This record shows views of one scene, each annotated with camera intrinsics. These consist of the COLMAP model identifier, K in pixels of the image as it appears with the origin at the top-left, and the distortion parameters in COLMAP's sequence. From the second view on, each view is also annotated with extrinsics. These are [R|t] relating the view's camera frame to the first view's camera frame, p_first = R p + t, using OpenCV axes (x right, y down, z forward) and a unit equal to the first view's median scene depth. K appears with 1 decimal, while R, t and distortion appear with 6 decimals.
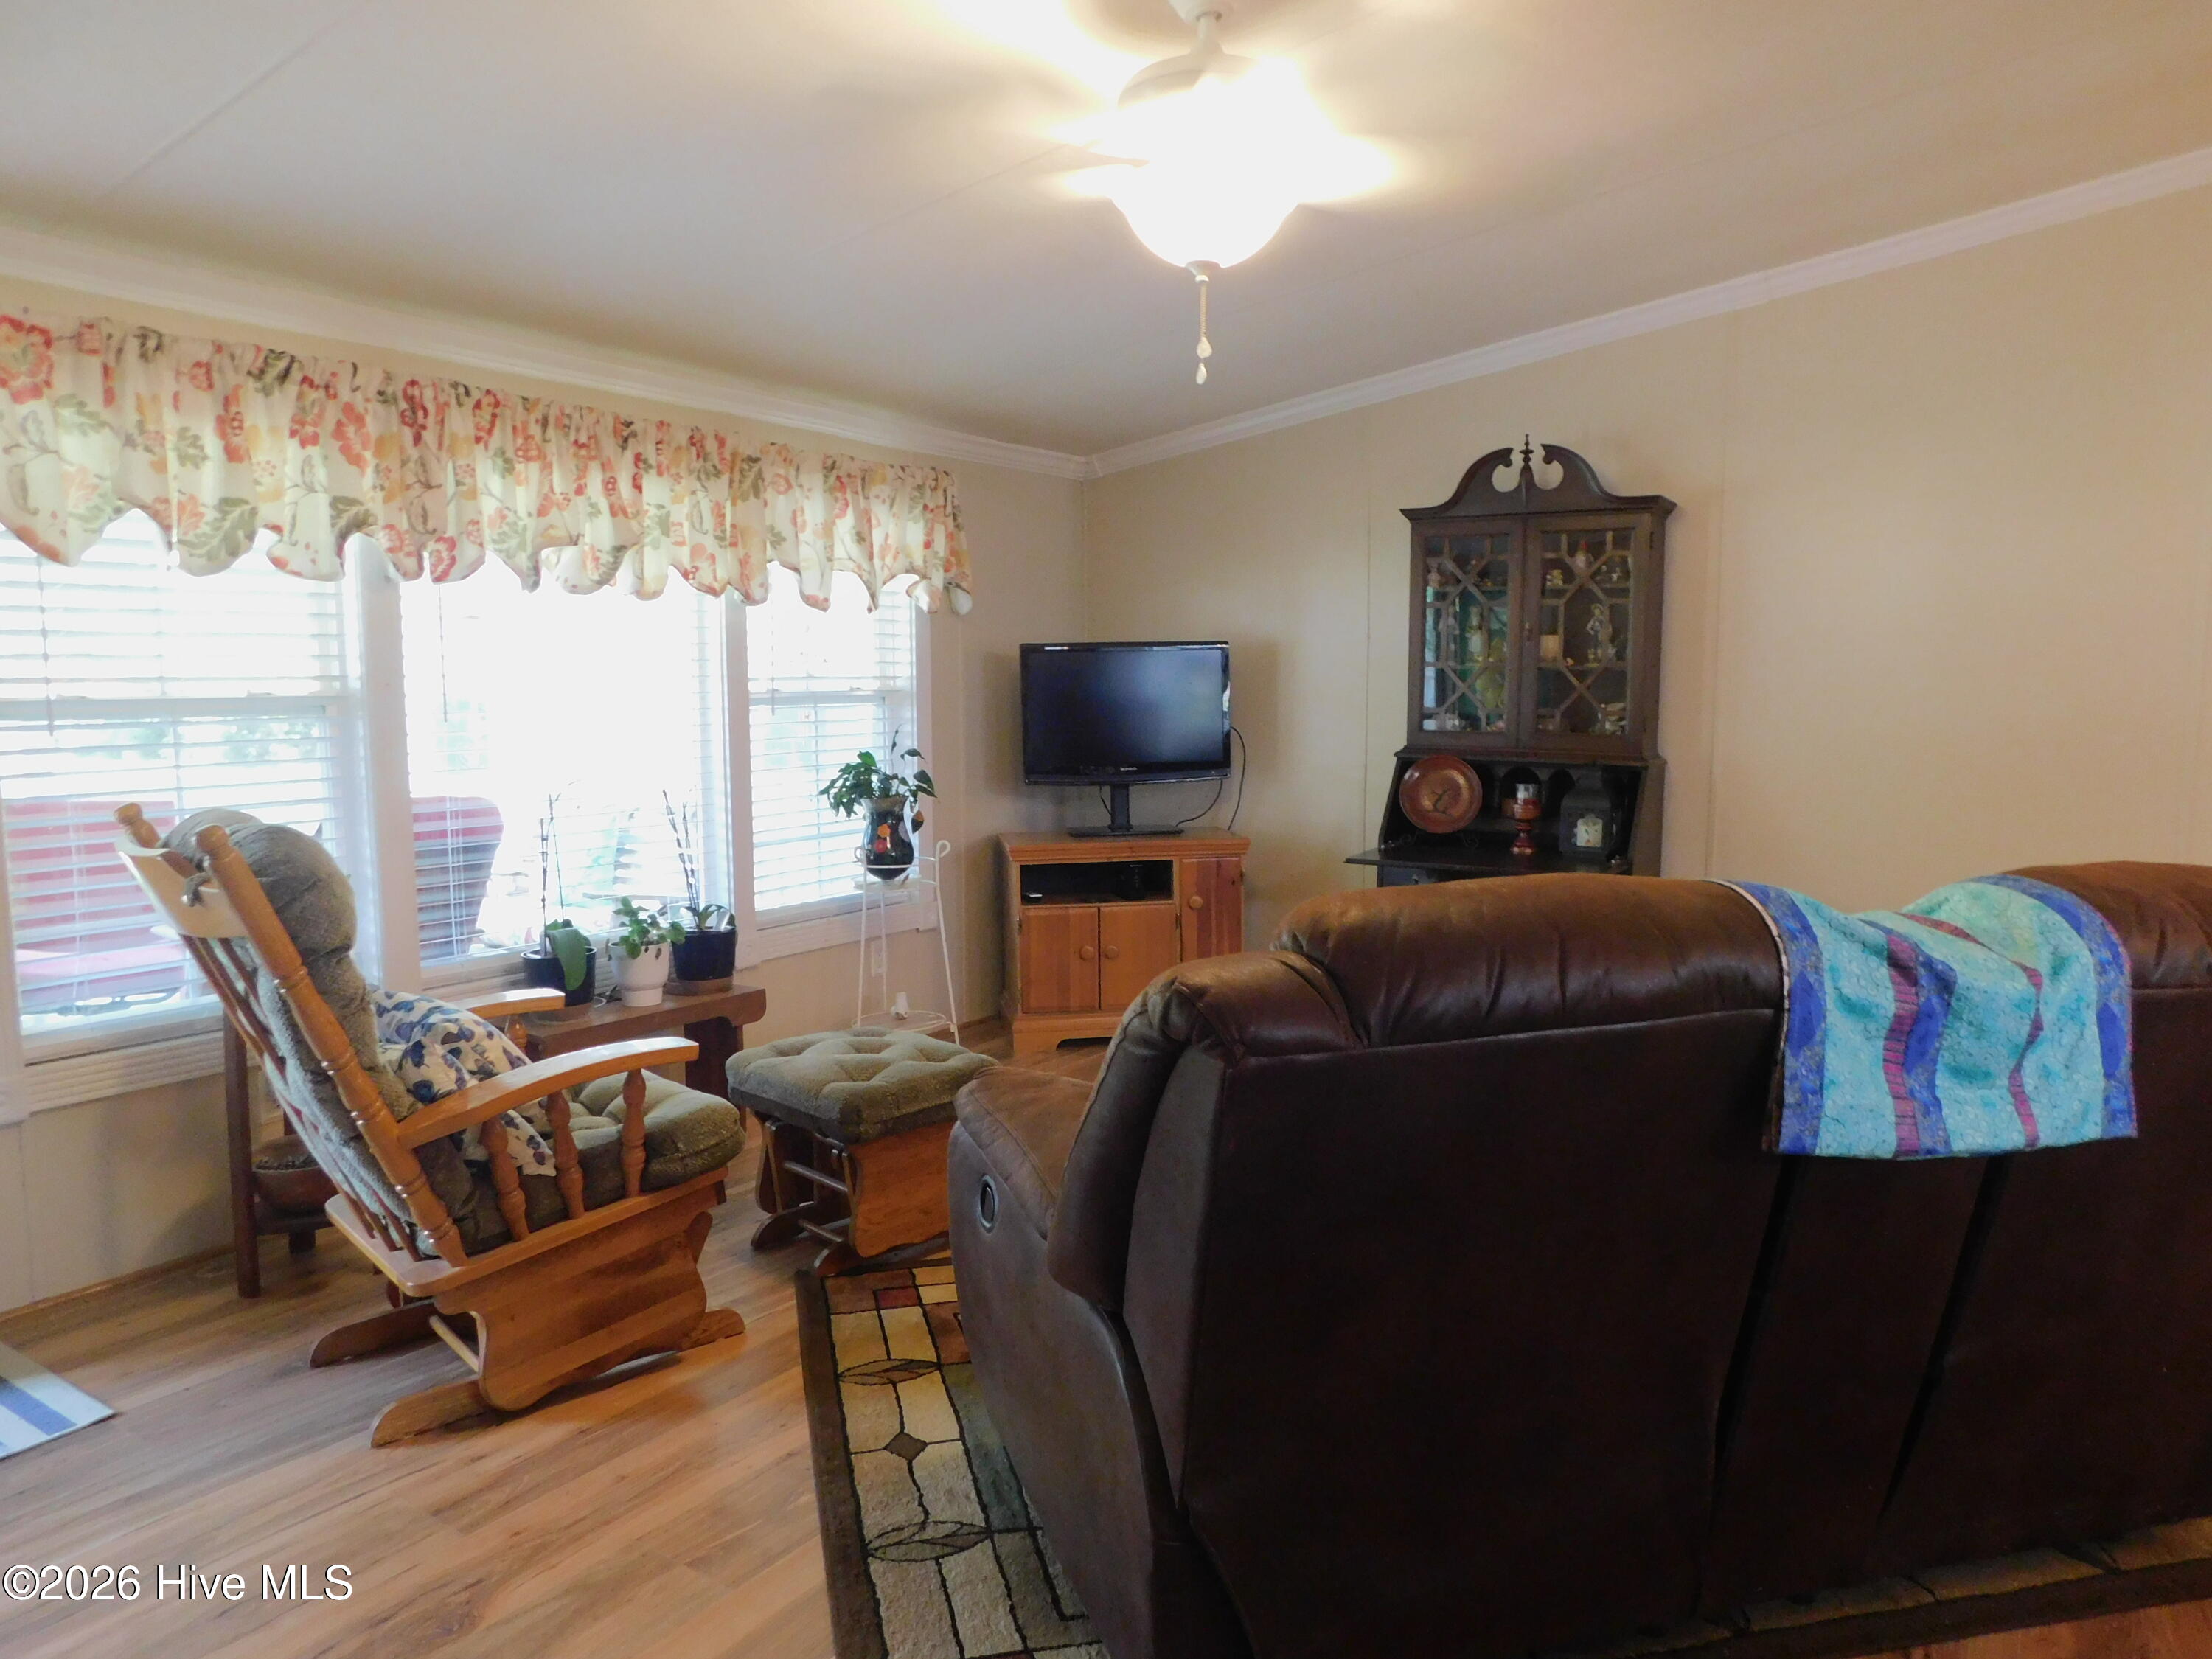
lens RADIAL K [[1464.0, 0, 1100.7], [0, 1464.0, 827.6], [0, 0, 1]] dist [-0.070677, 0.057939]
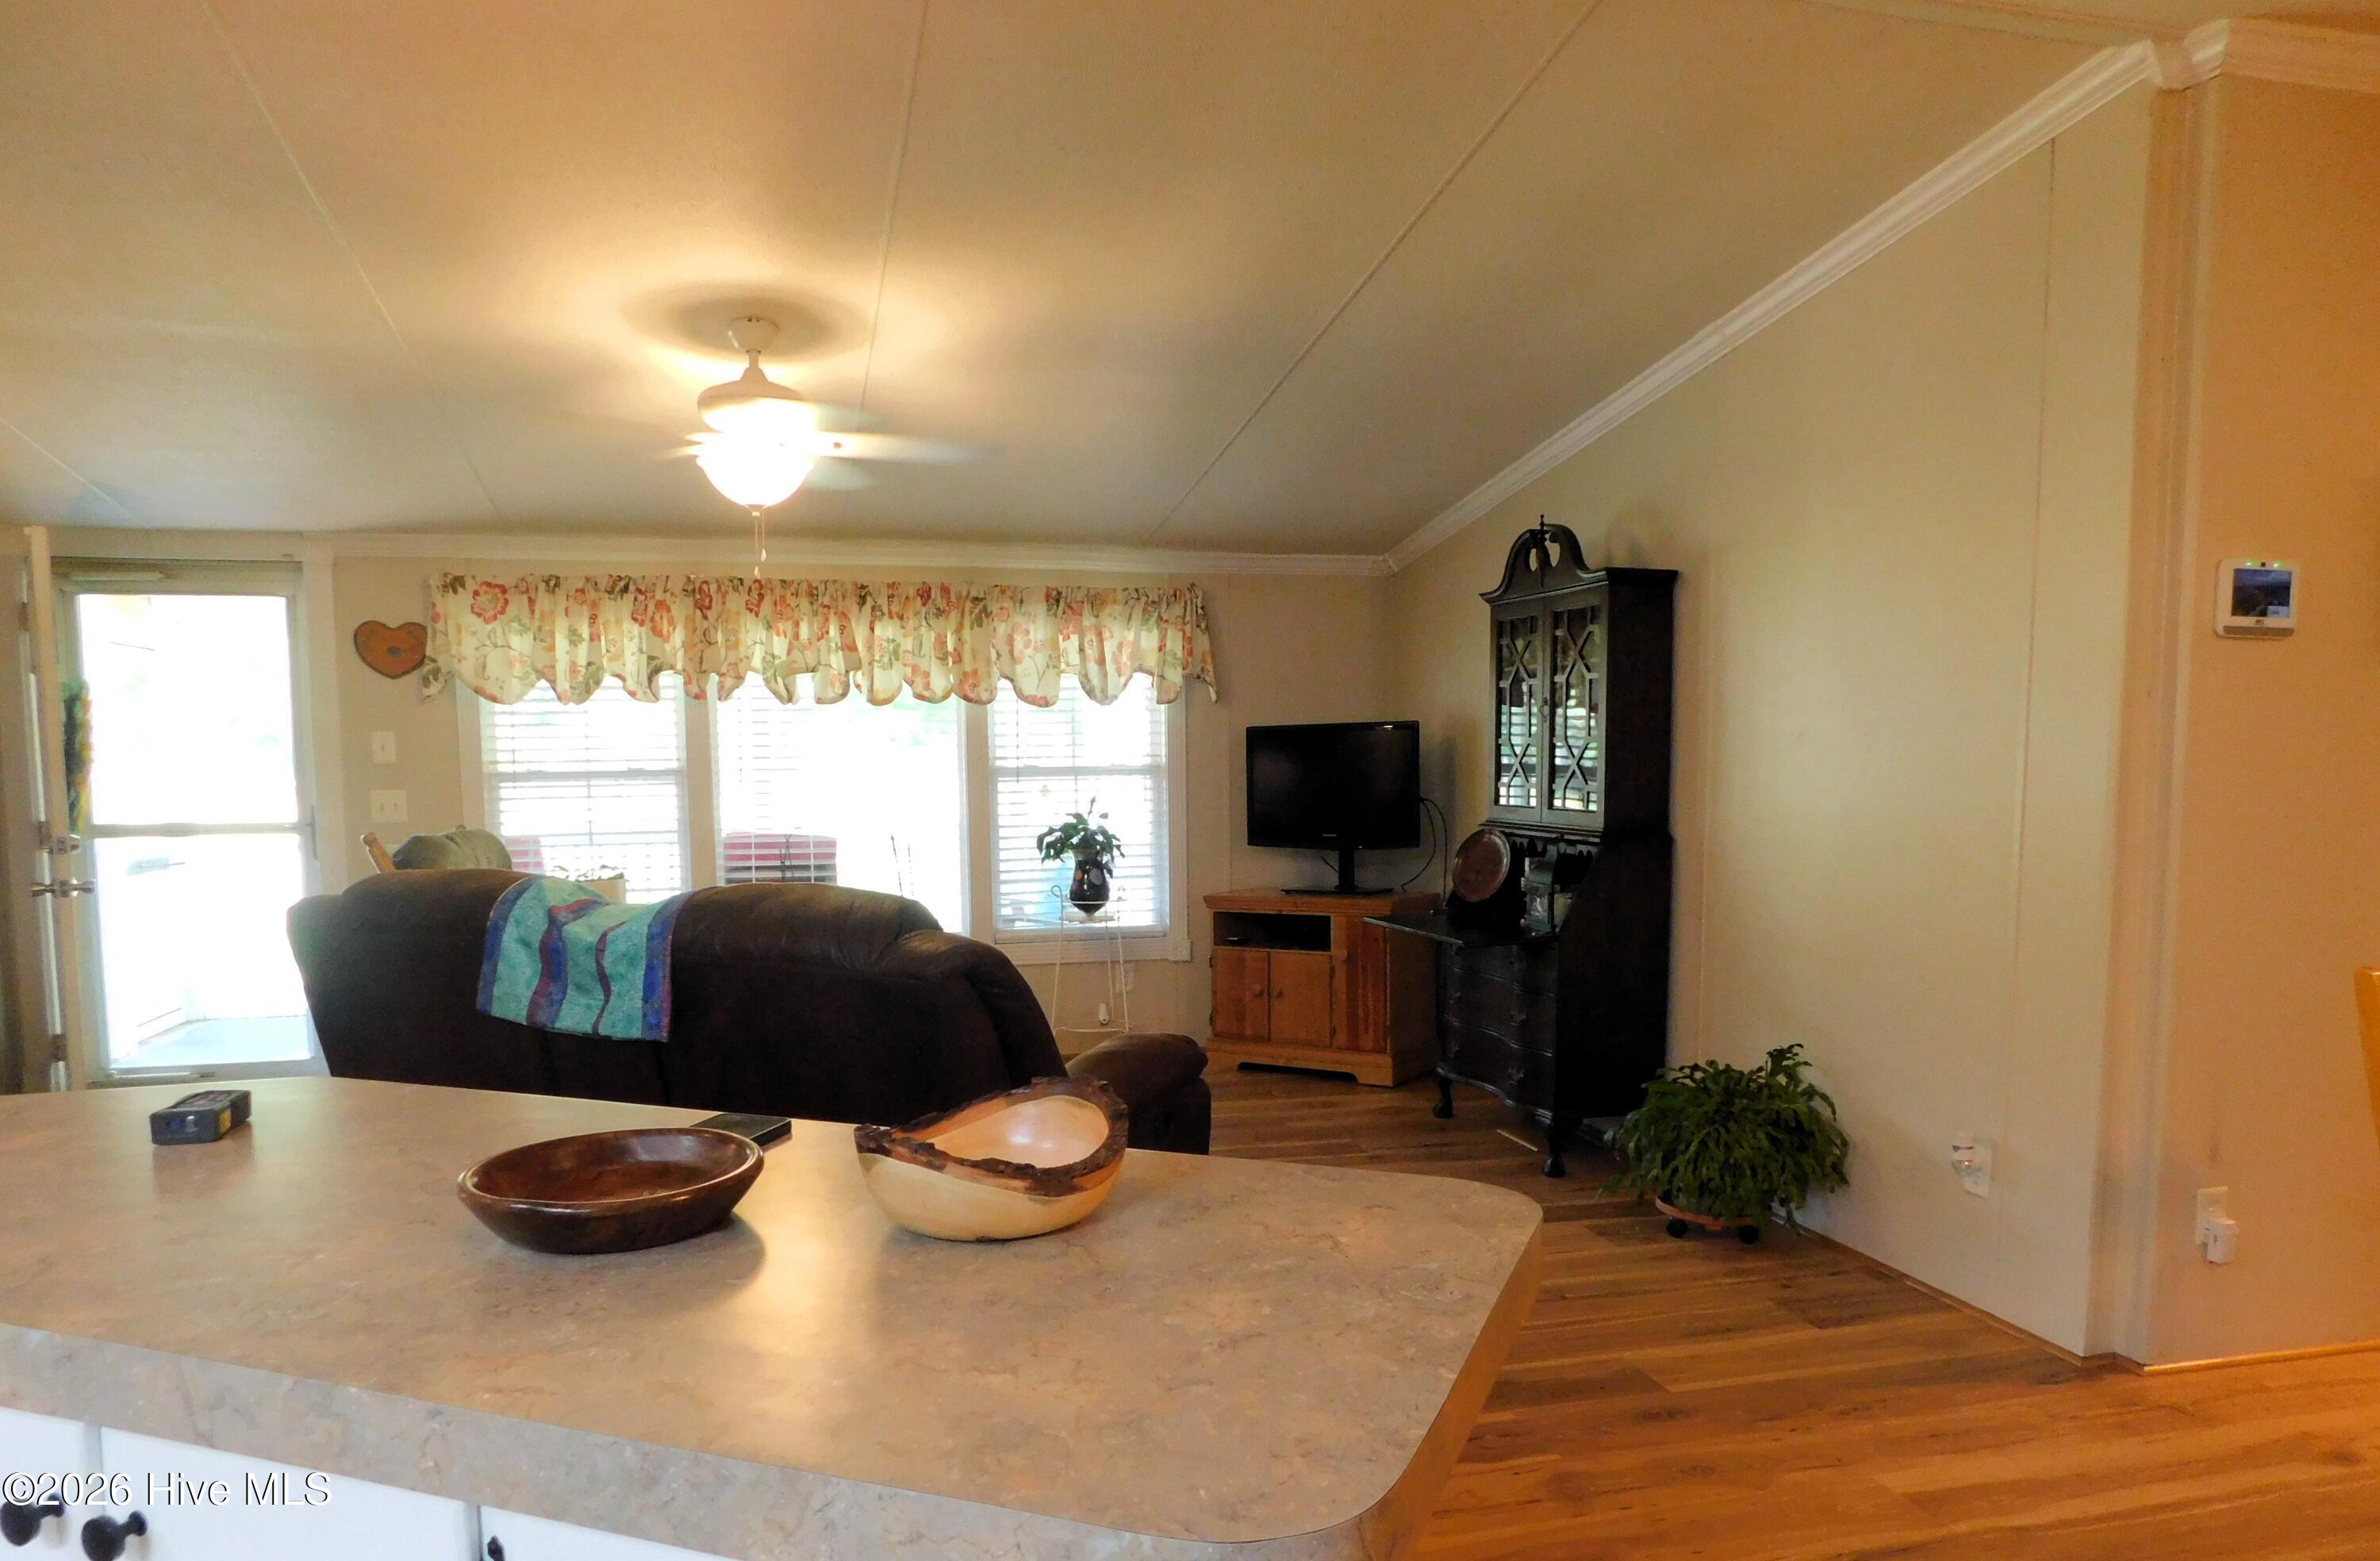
lens RADIAL K [[1564.8, 0, 1179.5], [0, 1564.8, 890.7], [0, 0, 1]] dist [-0.063439, -0.000393]
pose [[0.750436, 0.051249, -0.658953, 1.044574], [-0.059457, 0.998182, 0.009921, -0.003788], [0.658263, 0.031734, 0.752118, 0.024537]]
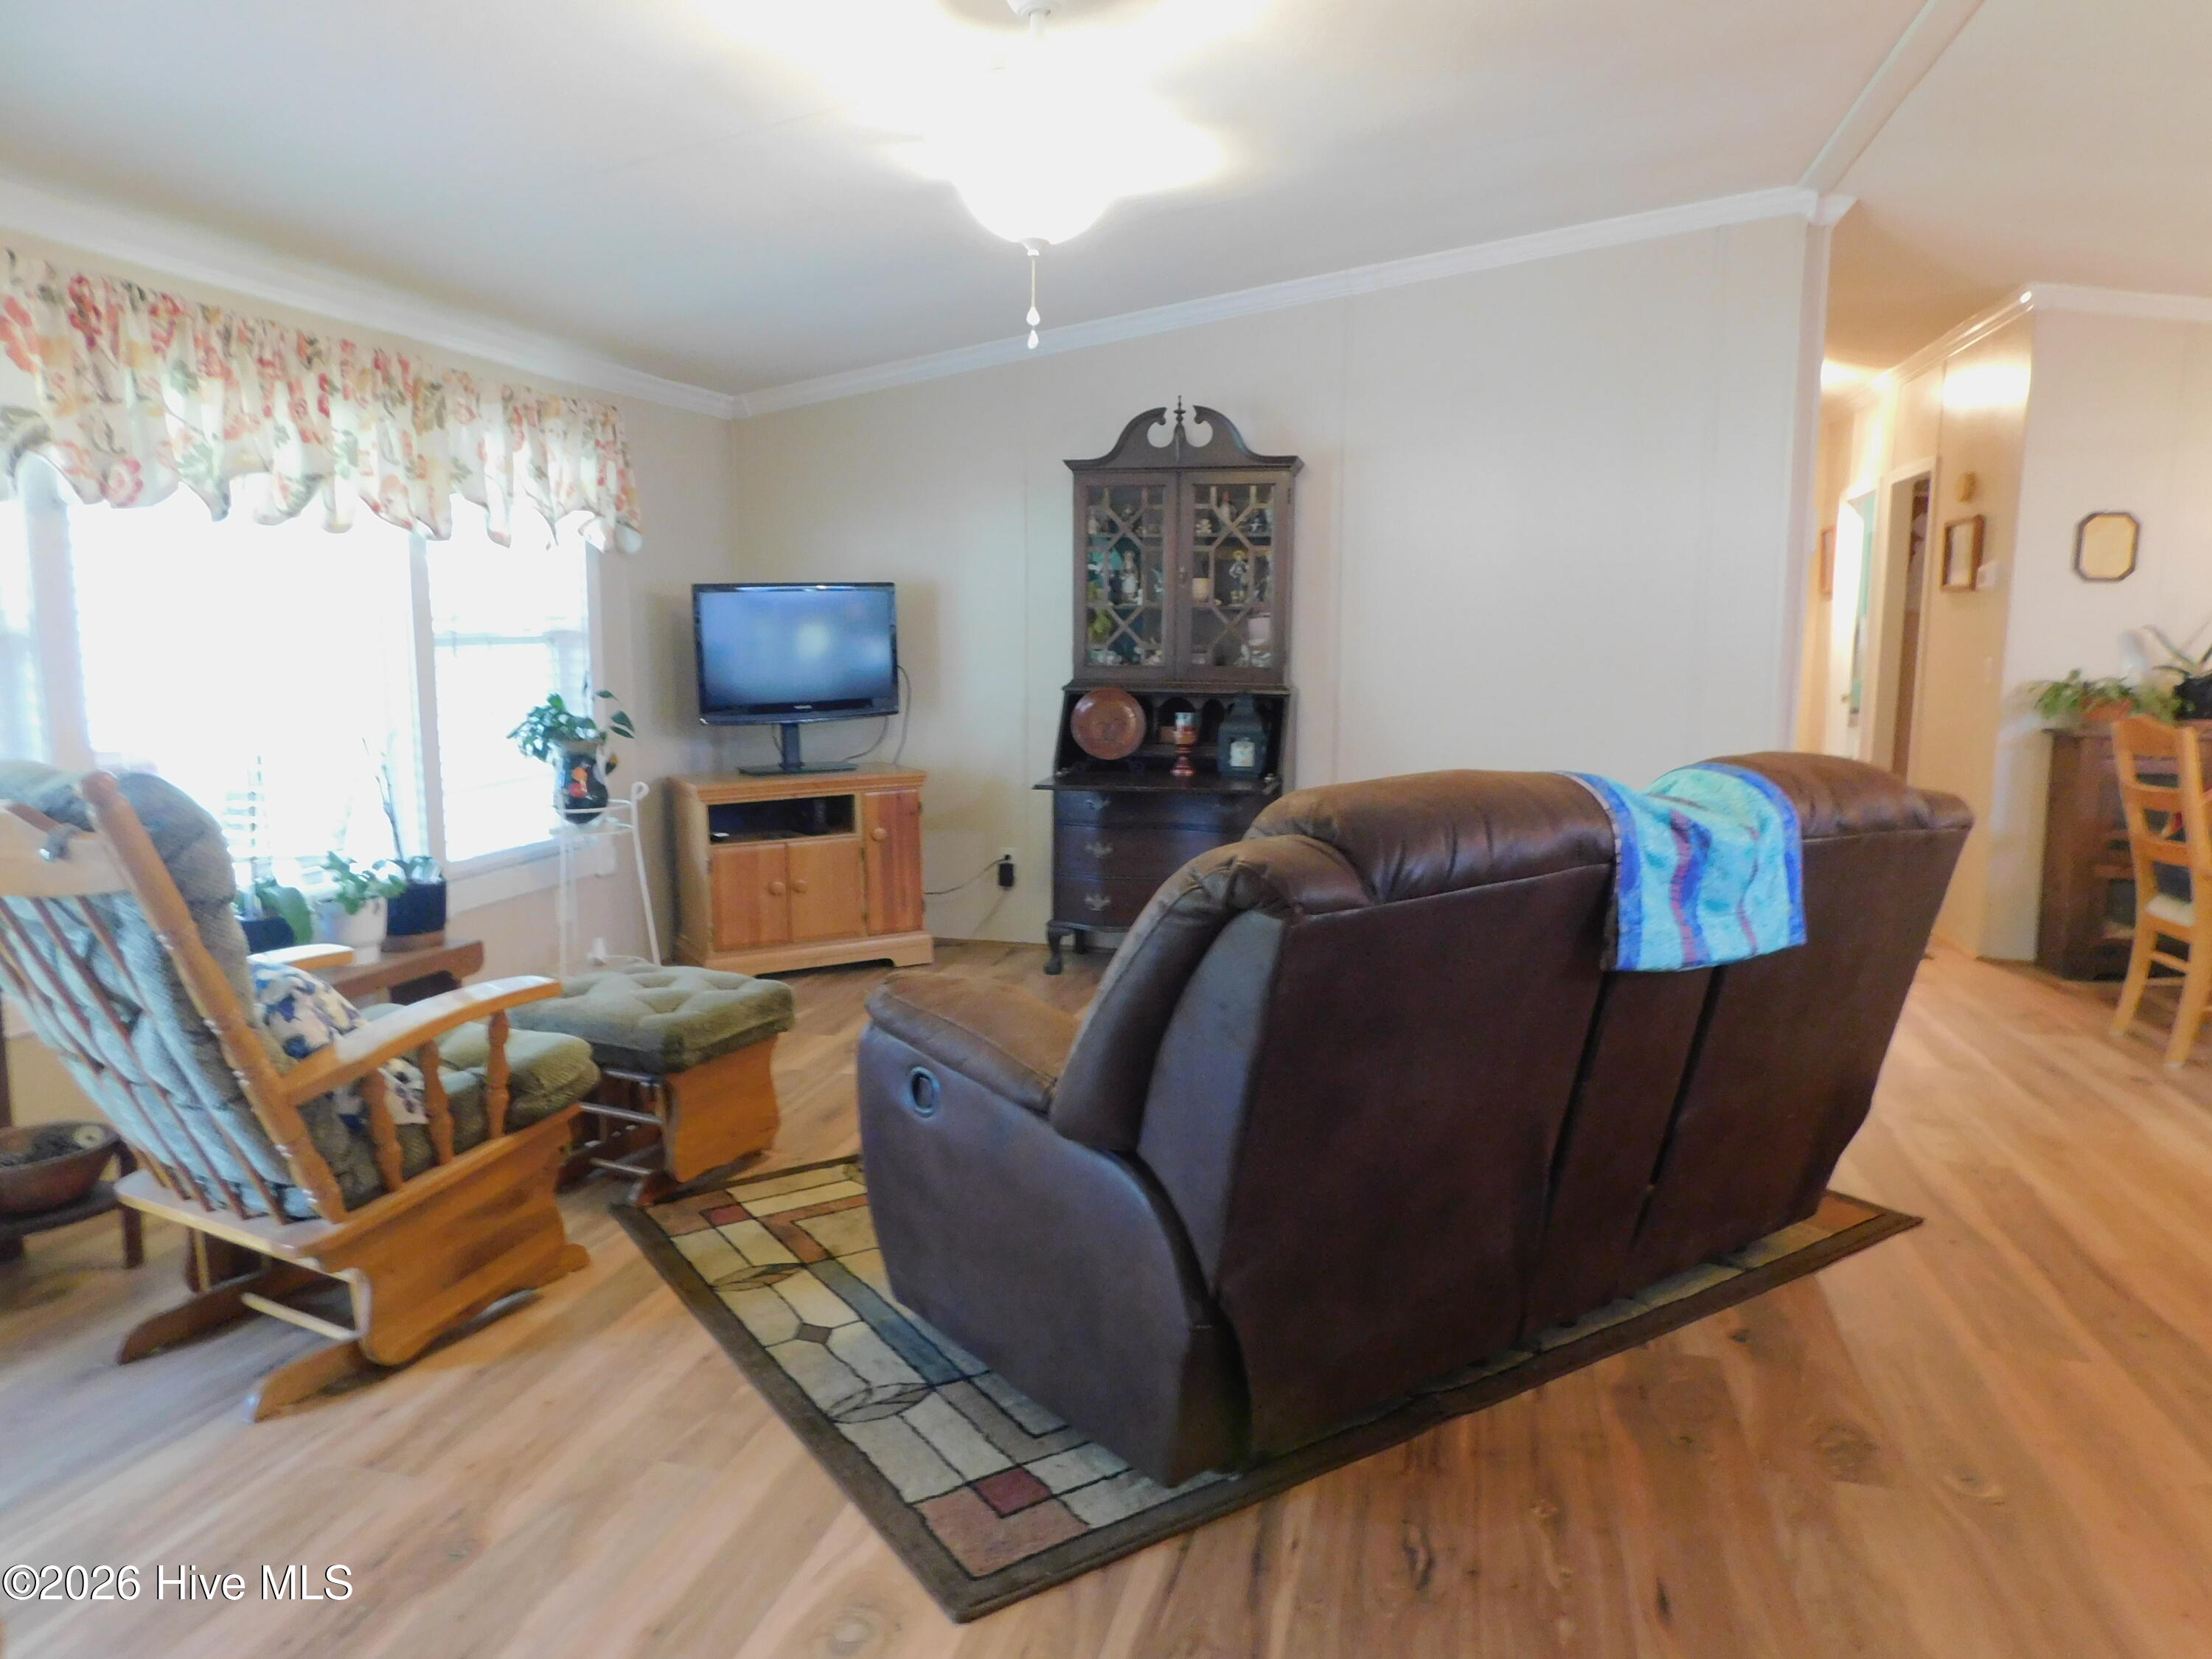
lens RADIAL K [[1461.3, 0, 1100.6], [0, 1461.3, 838.1], [0, 0, 1]] dist [-0.073984, 0.060649]
pose [[0.944074, -0.046563, 0.326429, -0.173836], [0.031547, 0.998193, 0.051147, 0.007958], [-0.328220, -0.037989, 0.943837, -0.045583]]
